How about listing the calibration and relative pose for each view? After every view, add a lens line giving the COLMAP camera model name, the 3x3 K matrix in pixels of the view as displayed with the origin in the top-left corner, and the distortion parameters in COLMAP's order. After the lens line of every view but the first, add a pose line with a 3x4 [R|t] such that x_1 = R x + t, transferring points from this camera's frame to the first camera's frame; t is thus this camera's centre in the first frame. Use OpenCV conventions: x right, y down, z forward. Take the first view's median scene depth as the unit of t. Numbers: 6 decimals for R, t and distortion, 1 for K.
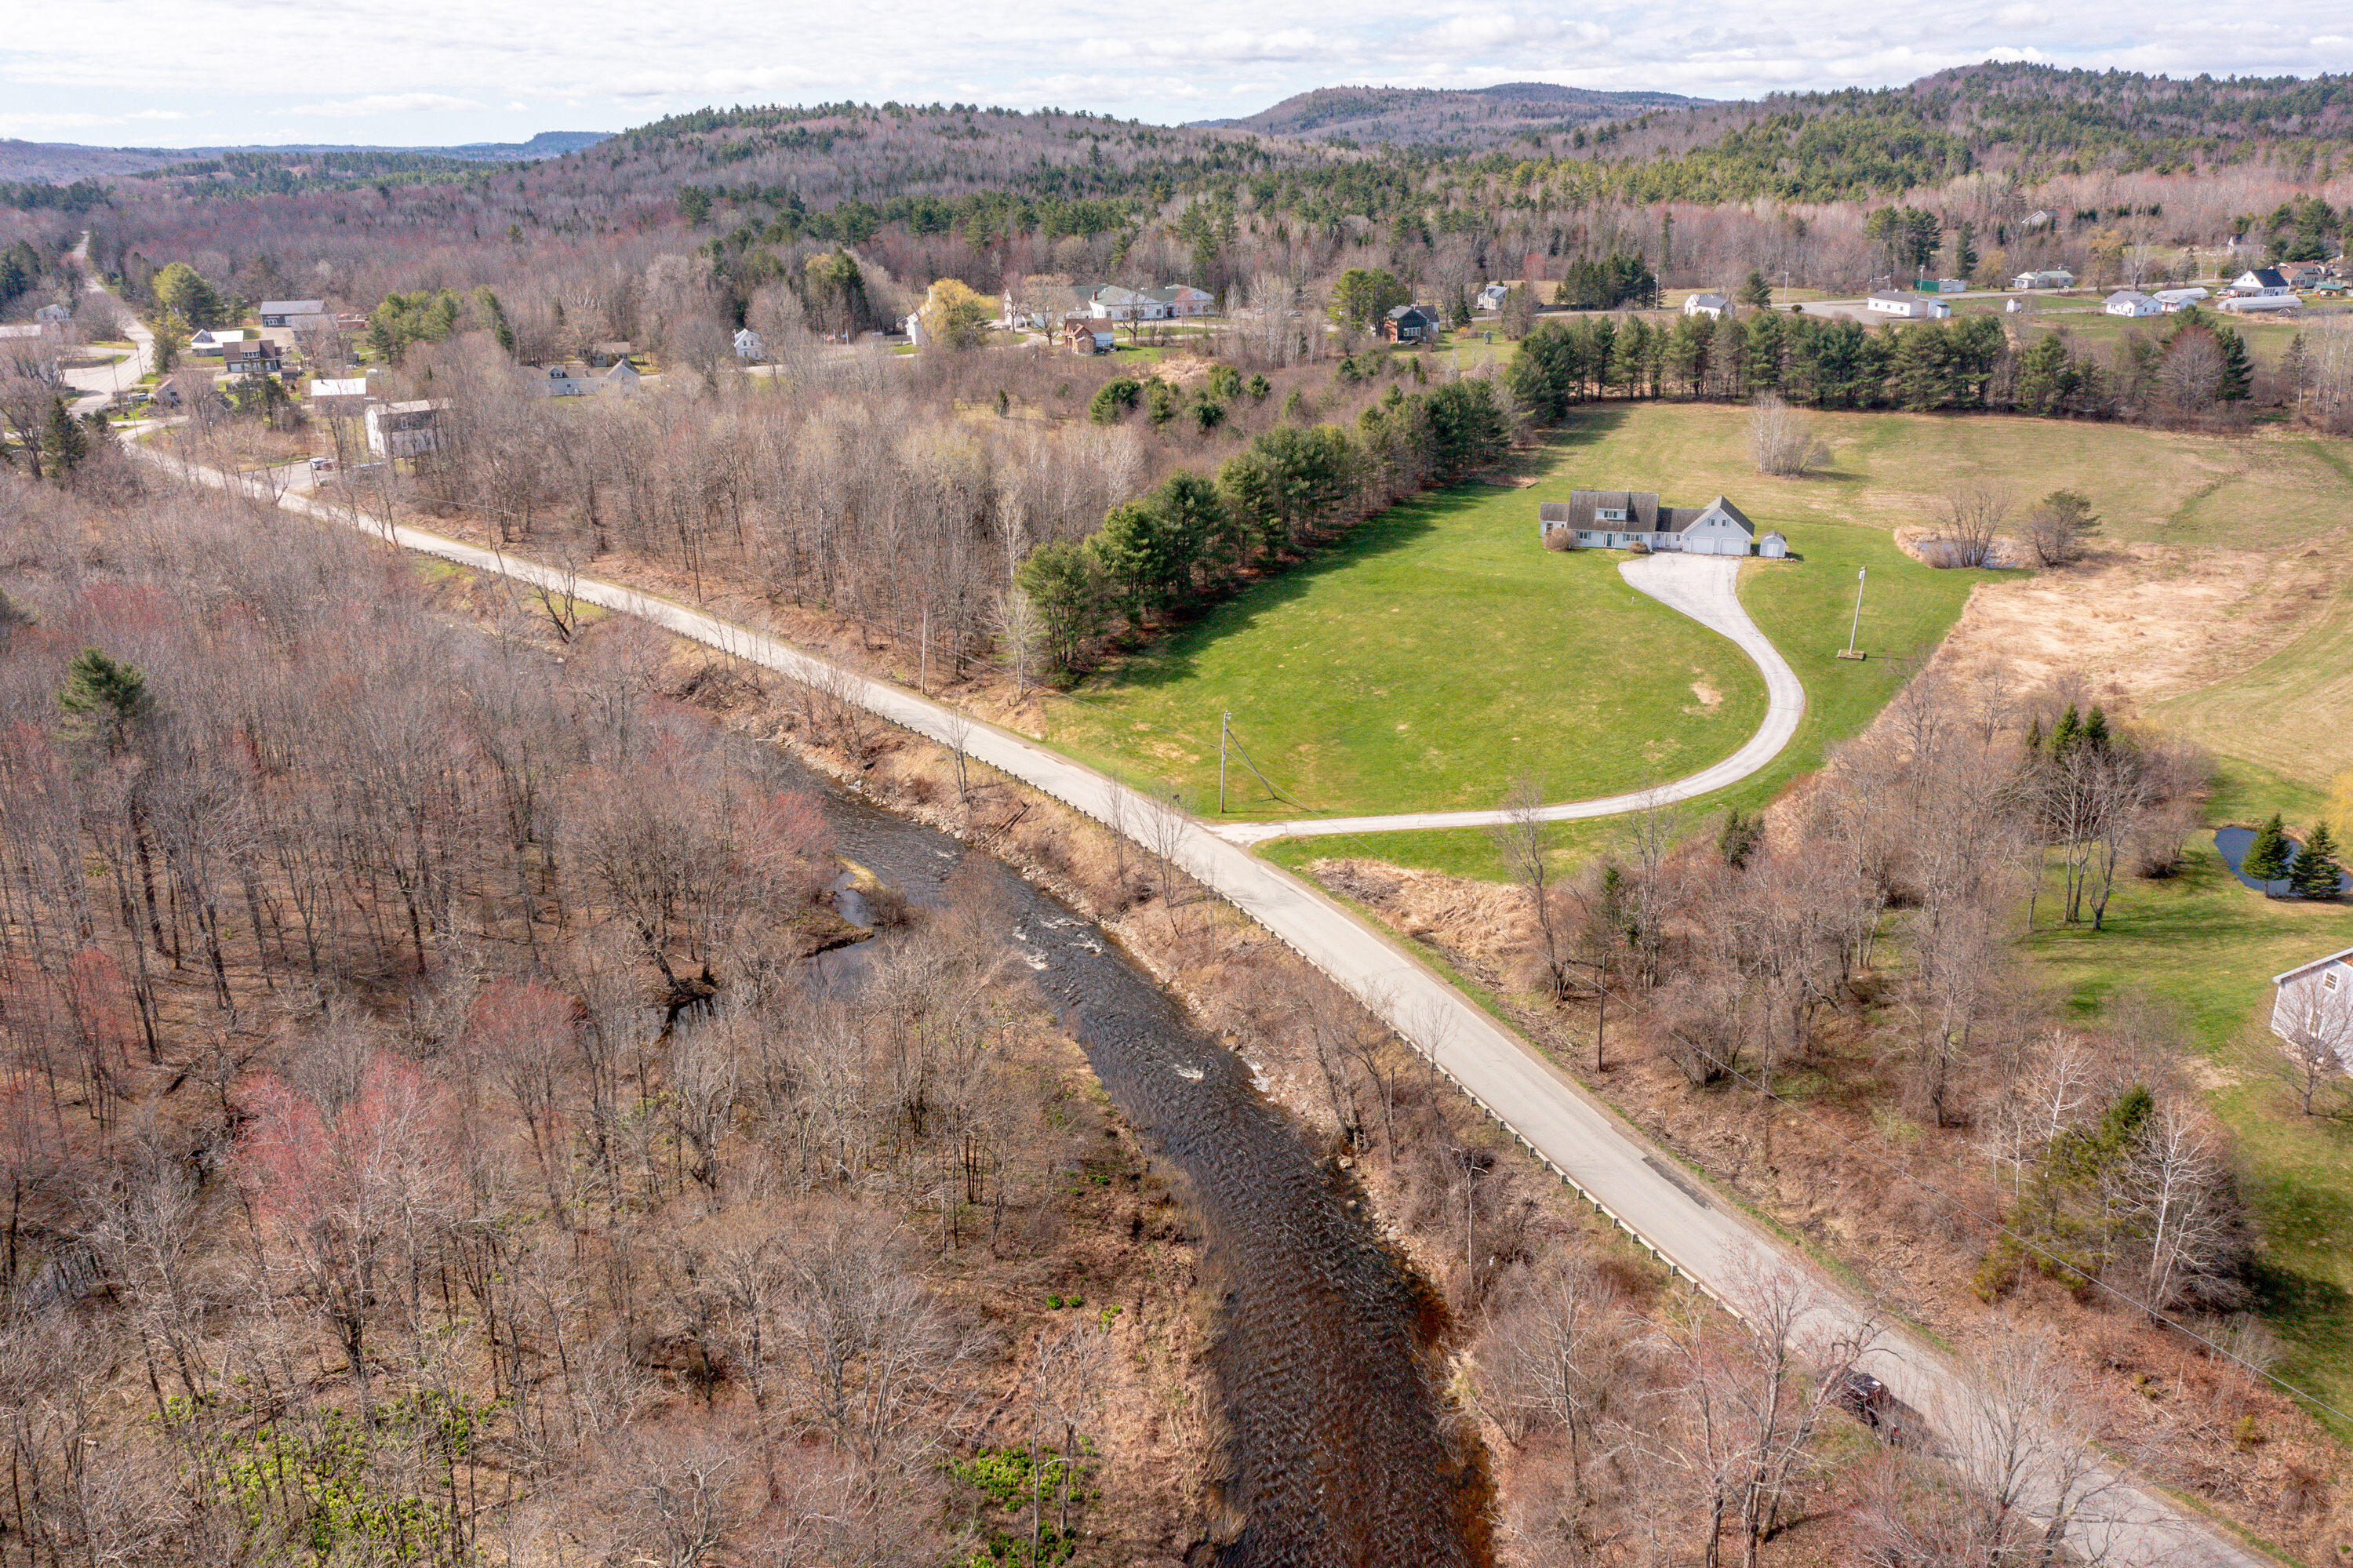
lens RADIAL K [[1864.0, 0, 1180.5], [0, 1864.0, 782.7], [0, 0, 1]] dist [-0.012826, -0.002156]
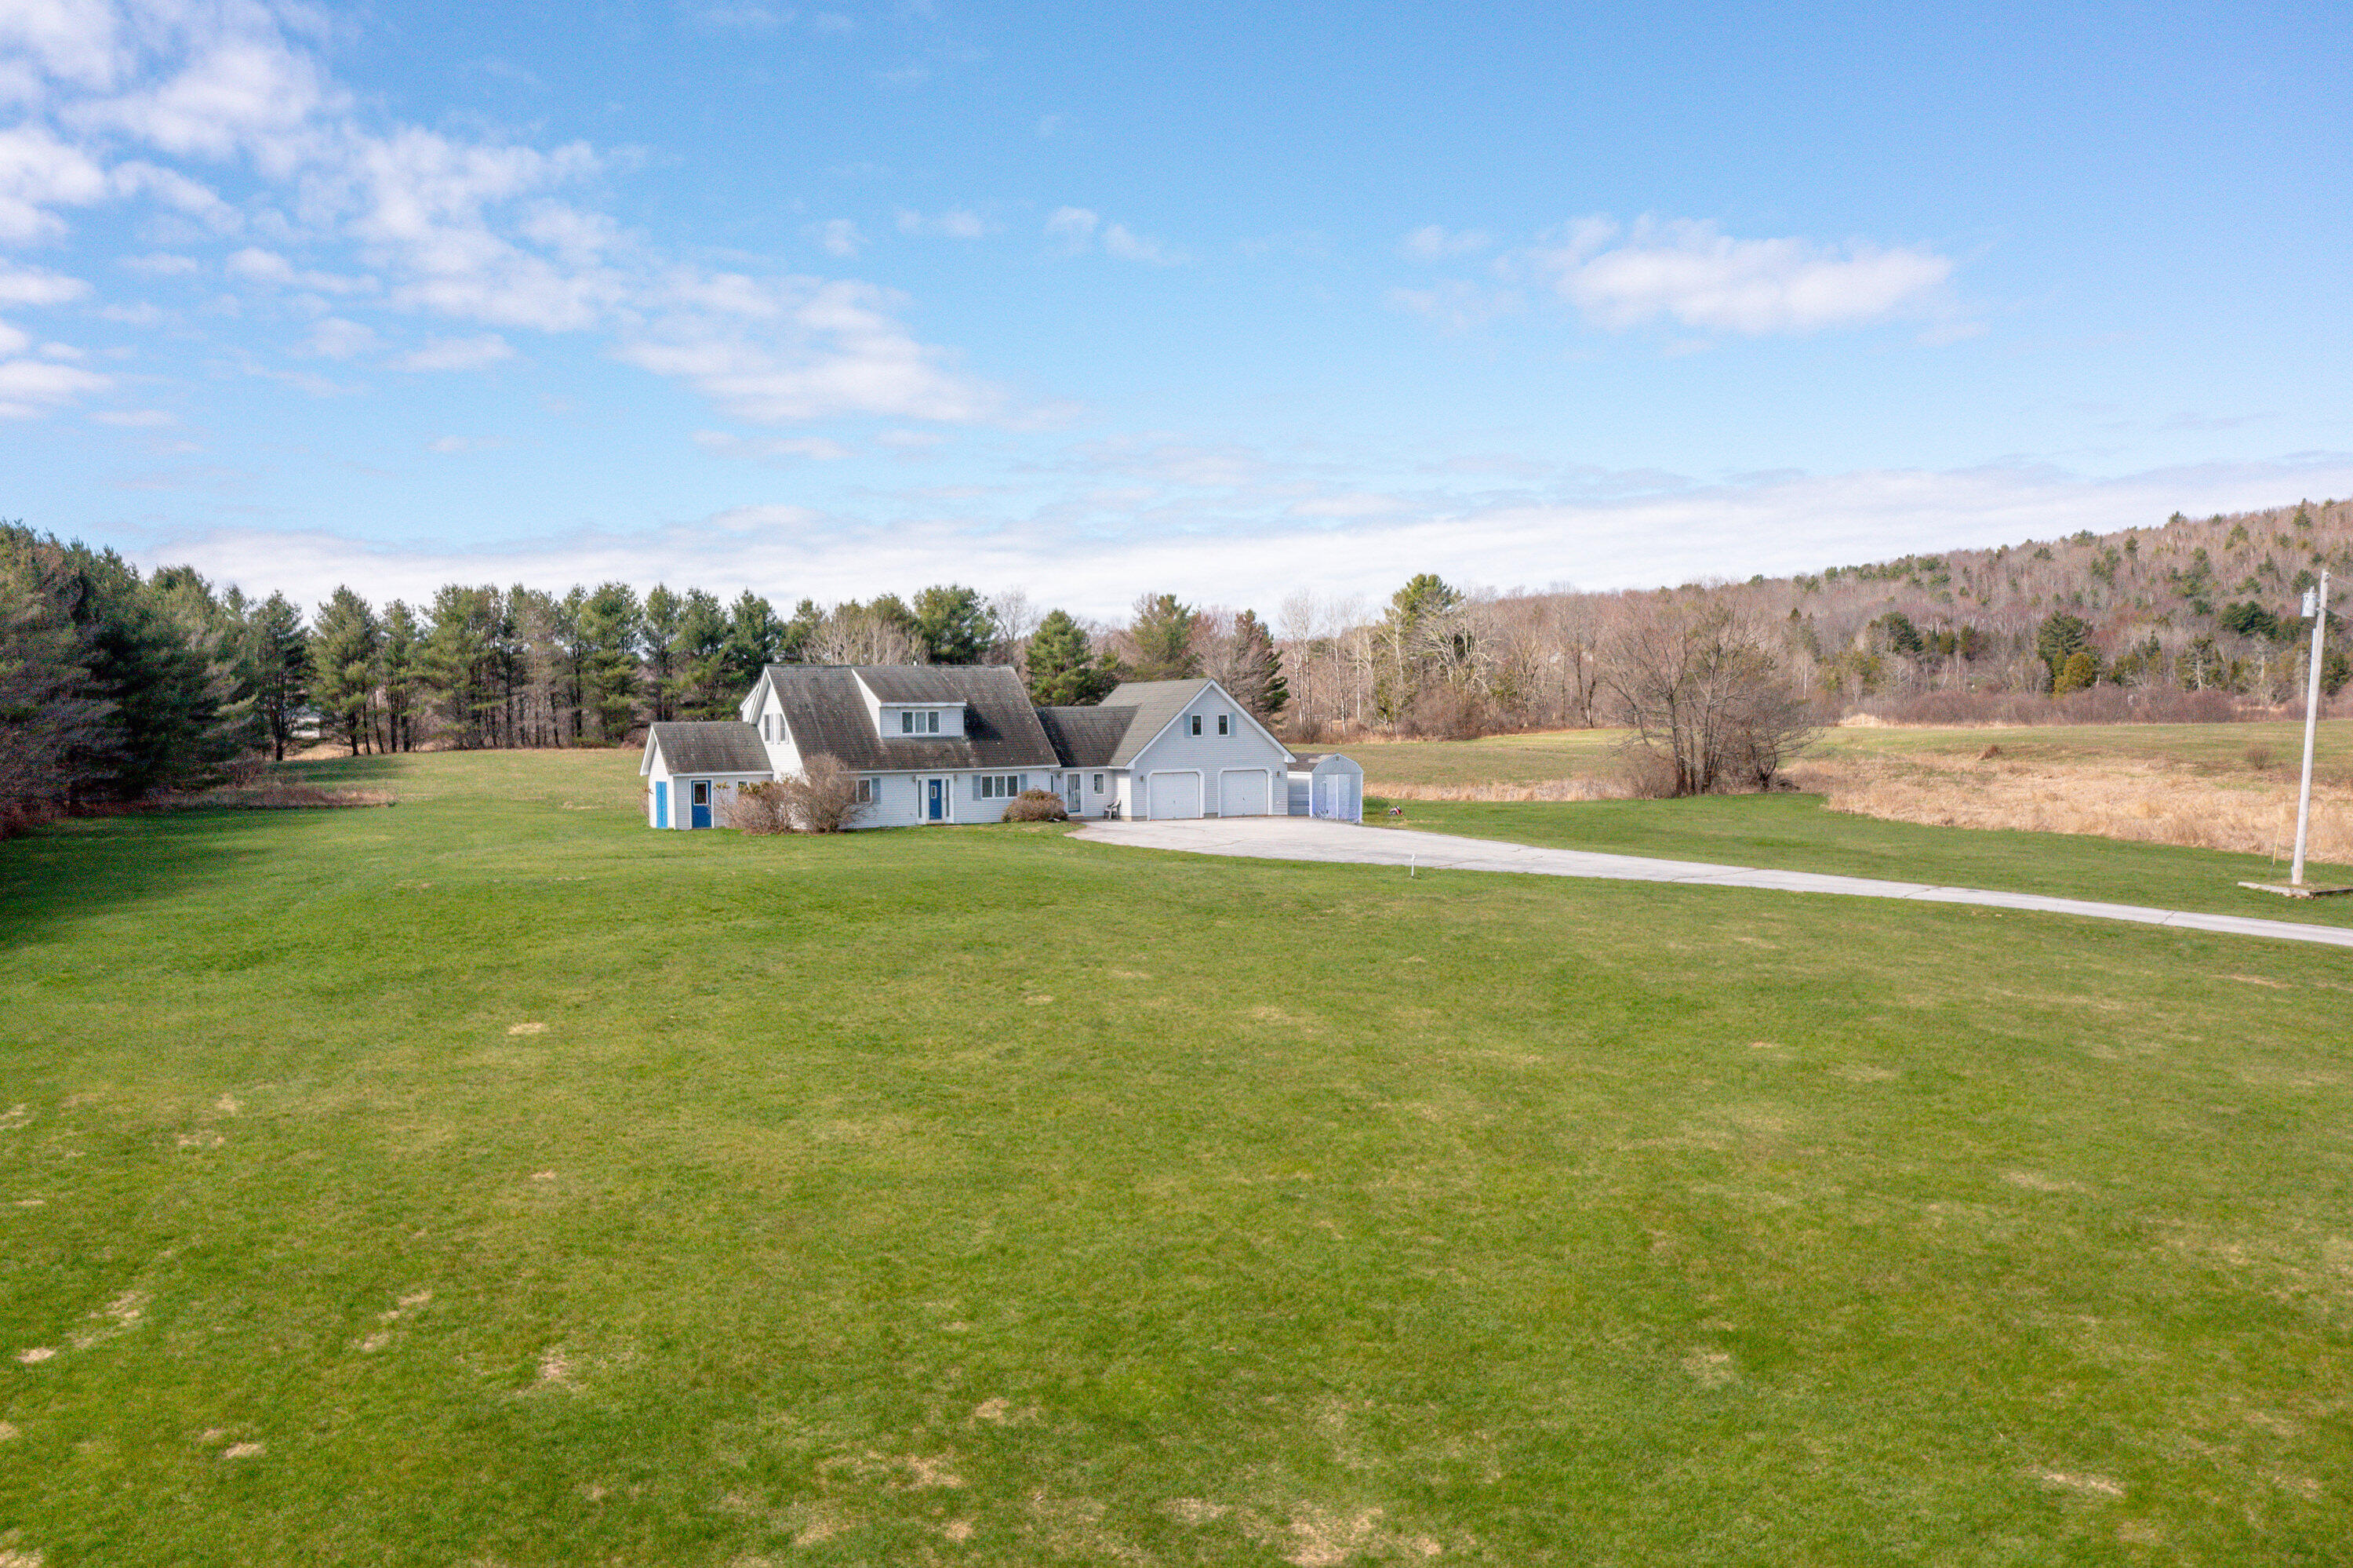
lens RADIAL K [[1896.9, 0, 1176.5], [0, 1896.9, 784.0], [0, 0, 1]] dist [-0.016938, 0.001022]
pose [[0.667174, -0.012741, 0.744793, 0.014222], [0.251309, 0.945084, -0.208951, -0.041048], [-0.701229, 0.326580, 0.633738, 0.566999]]
